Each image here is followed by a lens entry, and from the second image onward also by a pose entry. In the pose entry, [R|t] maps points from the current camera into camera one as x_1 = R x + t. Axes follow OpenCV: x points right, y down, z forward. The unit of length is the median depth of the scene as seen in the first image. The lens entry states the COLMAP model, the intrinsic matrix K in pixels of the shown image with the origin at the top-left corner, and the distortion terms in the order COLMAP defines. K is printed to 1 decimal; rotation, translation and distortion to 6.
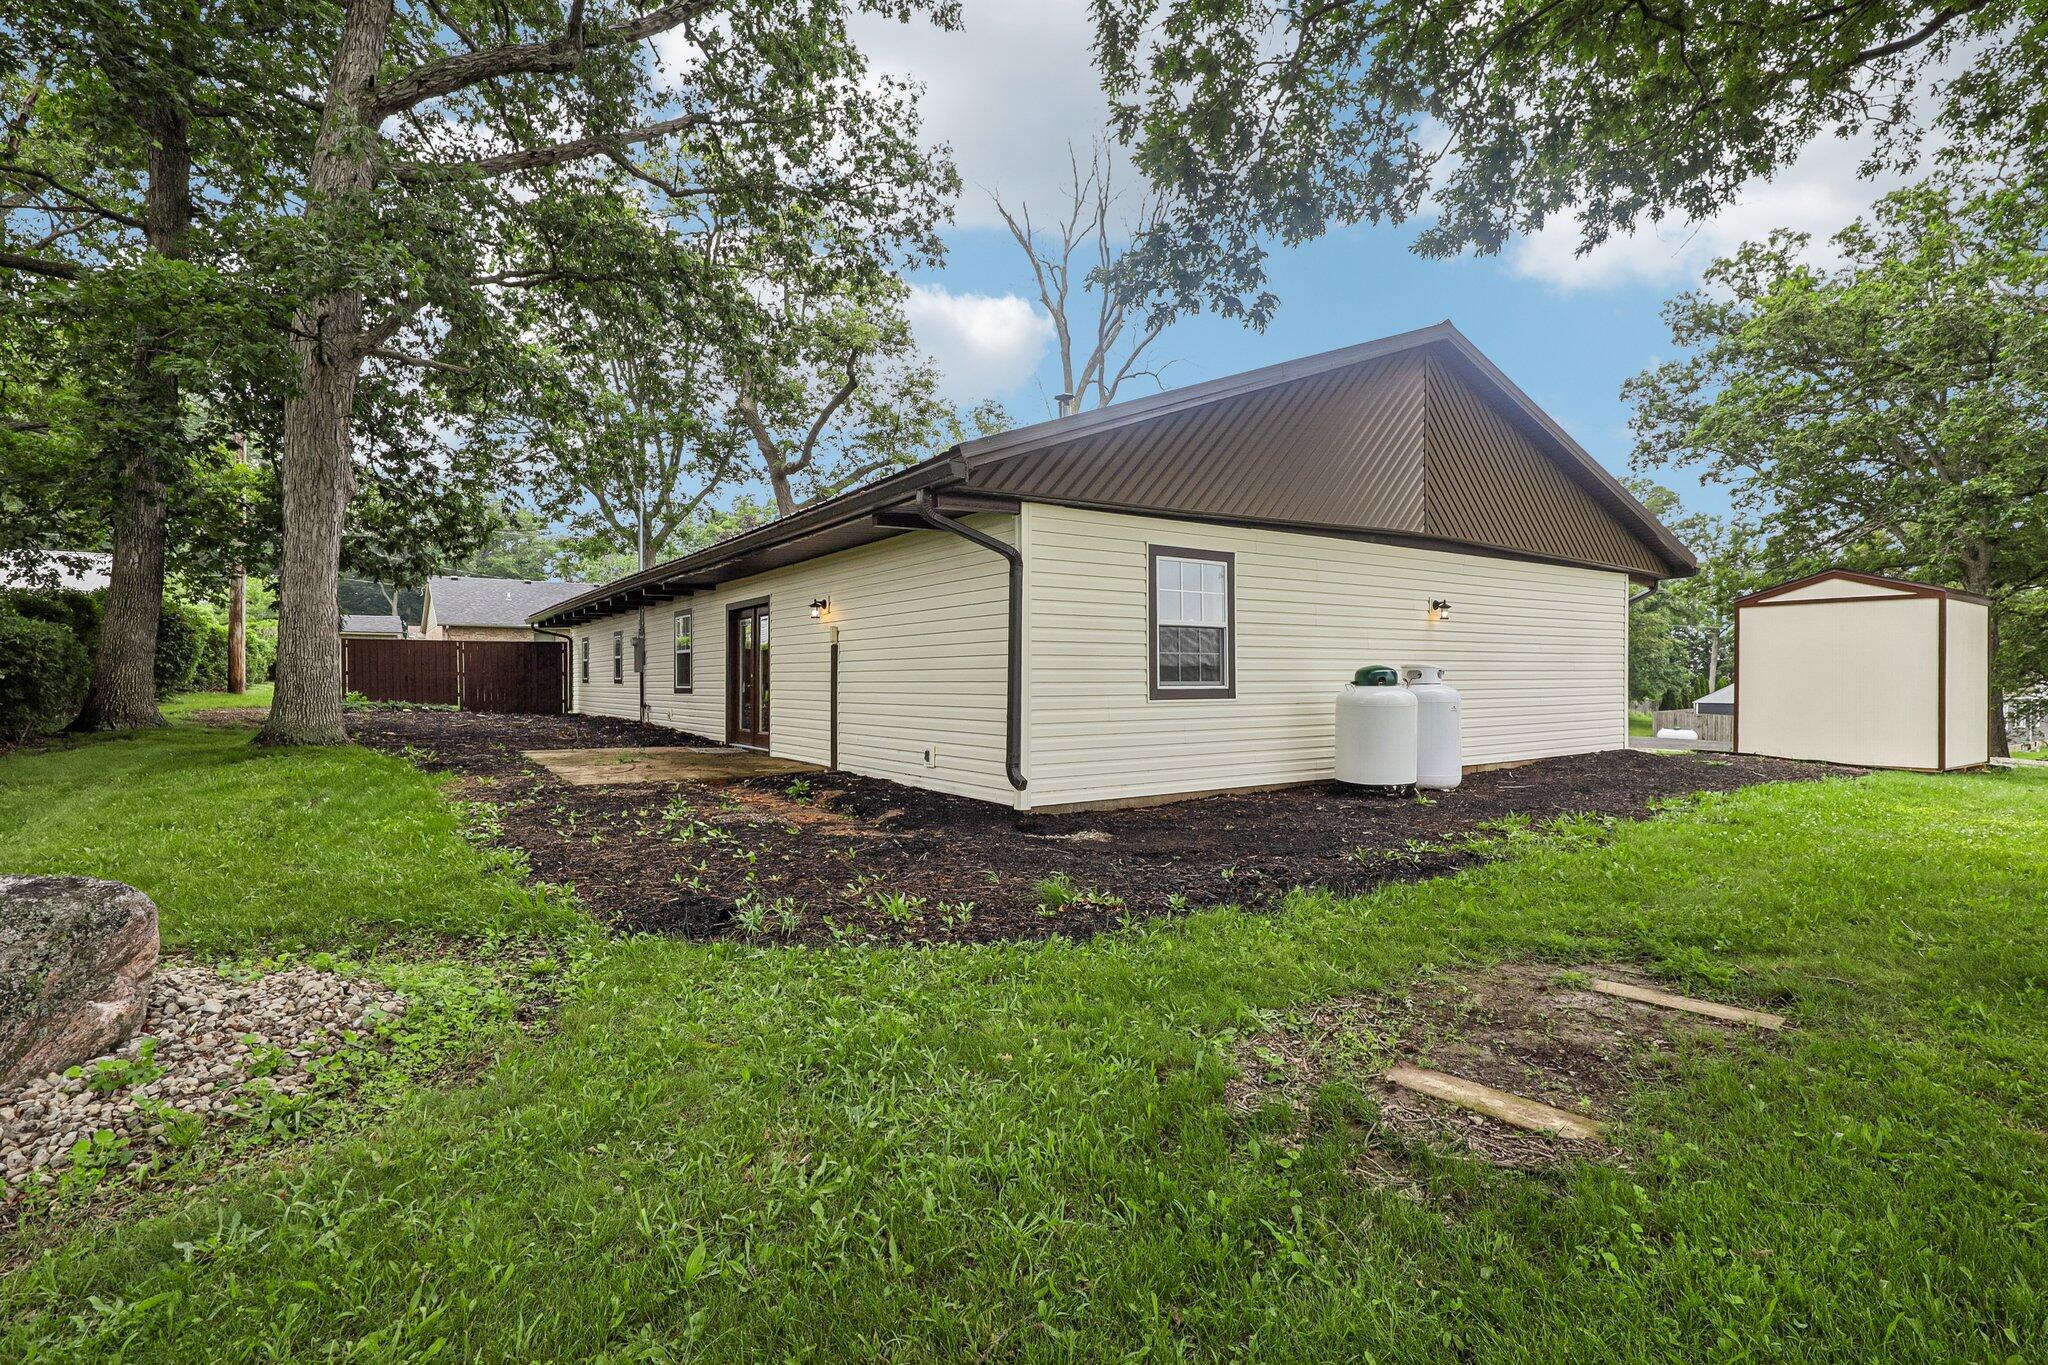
lens RADIAL K [[961.2, 0, 1024.0], [0, 961.2, 682.5], [0, 0, 1]] dist [0.001489, -0.000049]
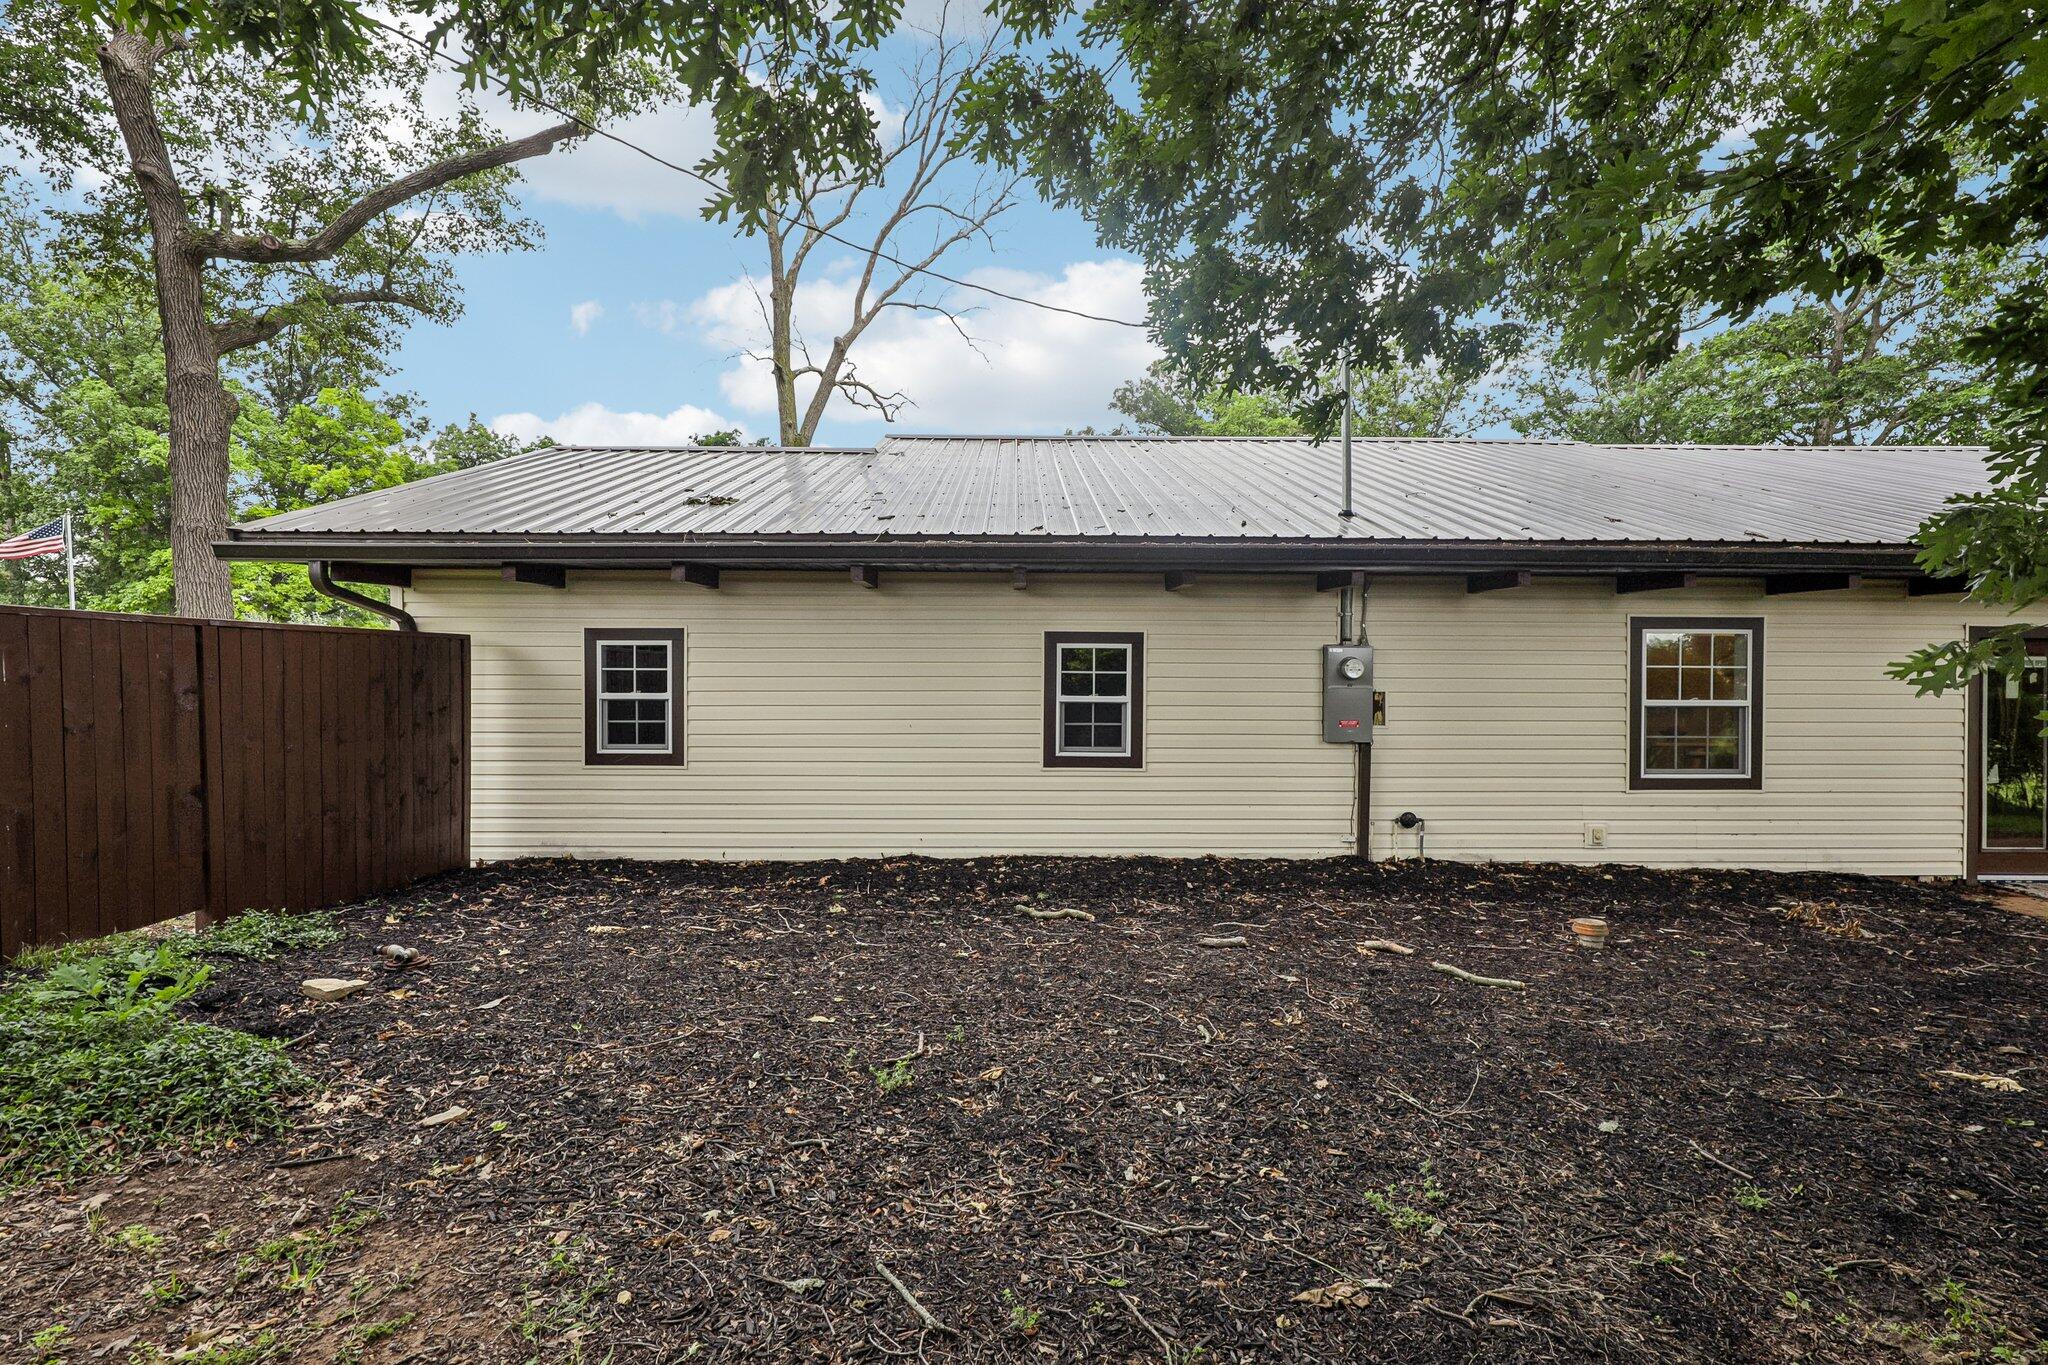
lens RADIAL K [[961.2, 0, 1024.0], [0, 961.2, 682.5], [0, 0, 1]] dist [0.001489, -0.000049]
pose [[0.567903, 0.004444, 0.823083, -1.370325], [-0.005660, 0.999983, -0.001494, -0.058682], [-0.823076, -0.003810, 0.567919, 1.461380]]
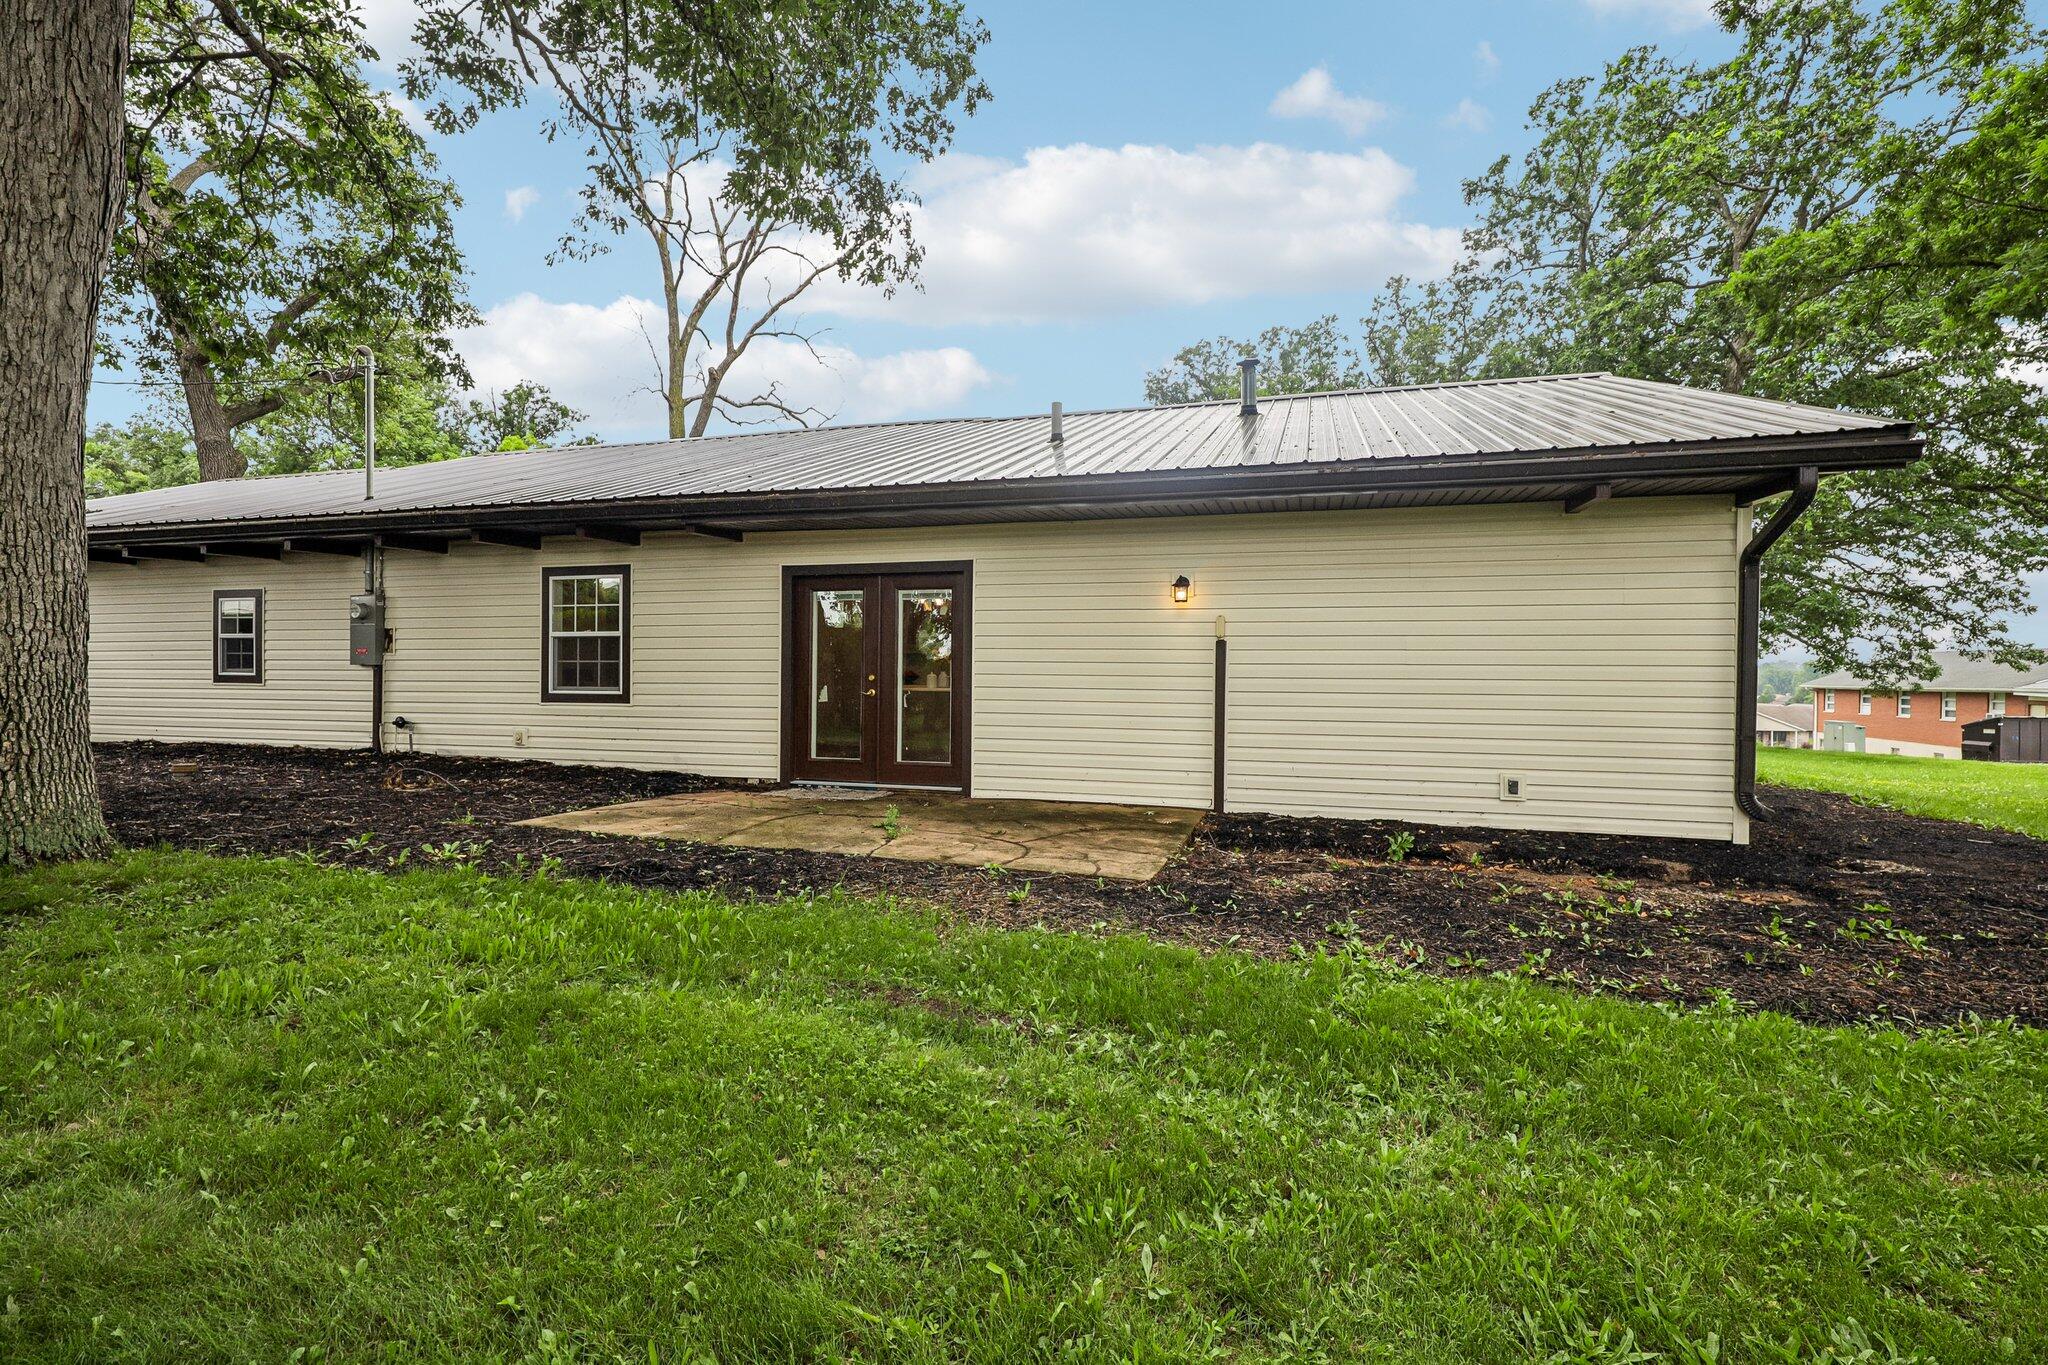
lens RADIAL K [[961.2, 0, 1024.0], [0, 961.2, 682.5], [0, 0, 1]] dist [0.001489, -0.000049]
pose [[0.789485, 0.010250, 0.613684, -0.717777], [-0.010917, 0.999937, -0.002657, -0.003493], [-0.613672, -0.004602, 0.789547, 0.483588]]
